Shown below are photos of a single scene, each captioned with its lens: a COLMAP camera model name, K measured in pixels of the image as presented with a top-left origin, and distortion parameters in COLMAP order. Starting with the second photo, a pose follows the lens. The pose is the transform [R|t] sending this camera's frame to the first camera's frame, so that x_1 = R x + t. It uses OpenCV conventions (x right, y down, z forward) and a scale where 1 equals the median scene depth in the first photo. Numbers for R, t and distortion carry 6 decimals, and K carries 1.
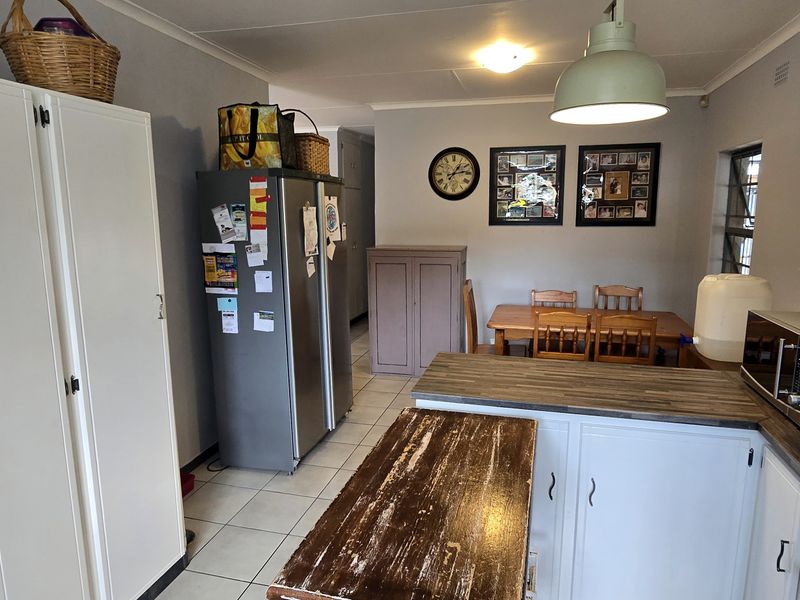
lens RADIAL K [[537.2, 0, 400.1], [0, 537.2, 301.7], [0, 0, 1]] dist [-0.000232, -0.007177]
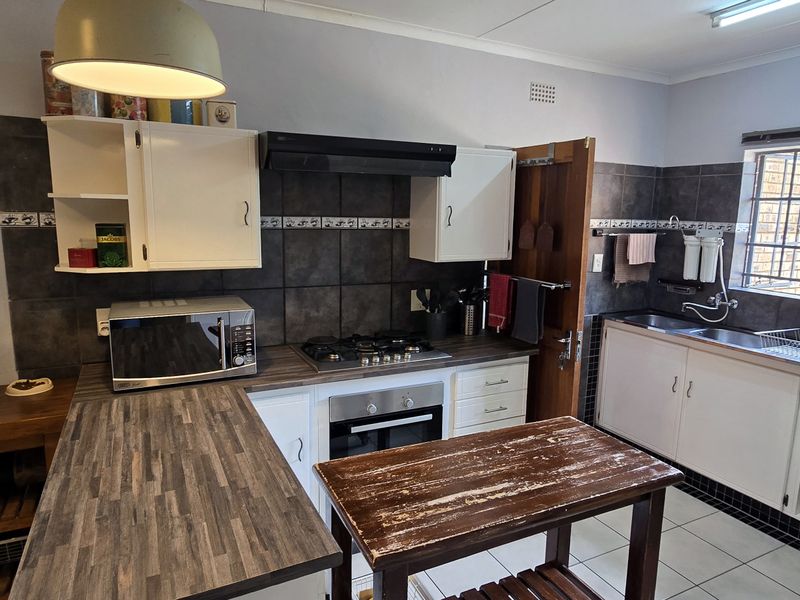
lens RADIAL K [[537.2, 0, 416.8], [0, 537.2, 300.3], [0, 0, 1]] dist [-0.000232, -0.007177]
pose [[-0.676744, -0.133106, 0.724086, -0.363397], [0.107242, 0.955207, 0.275823, -0.203811], [-0.728366, 0.264314, -0.632157, 1.122070]]
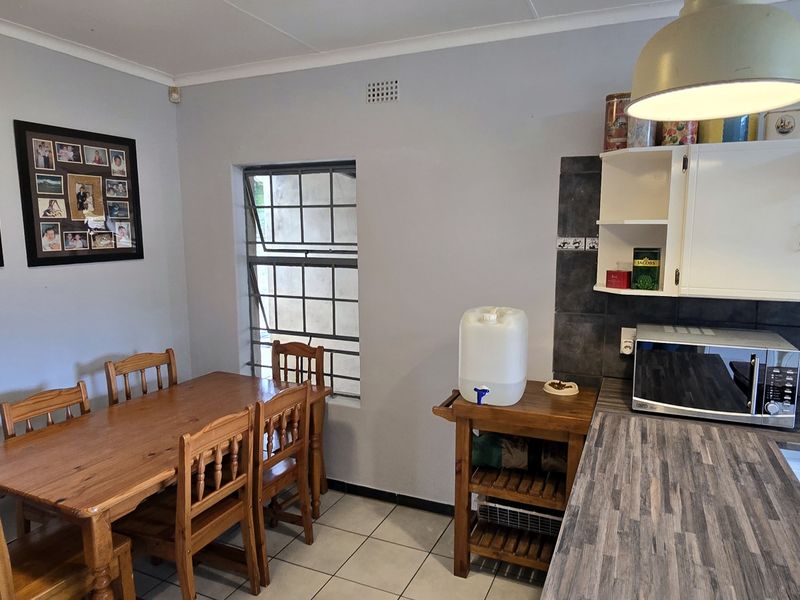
lens RADIAL K [[537.2, 0, 405.0], [0, 537.2, 298.7], [0, 0, 1]] dist [-0.000232, -0.007177]
pose [[0.151995, -0.124904, 0.980457, -0.335177], [0.169380, 0.980600, 0.098664, -0.210463], [-0.973760, 0.151074, 0.170203, 1.158766]]
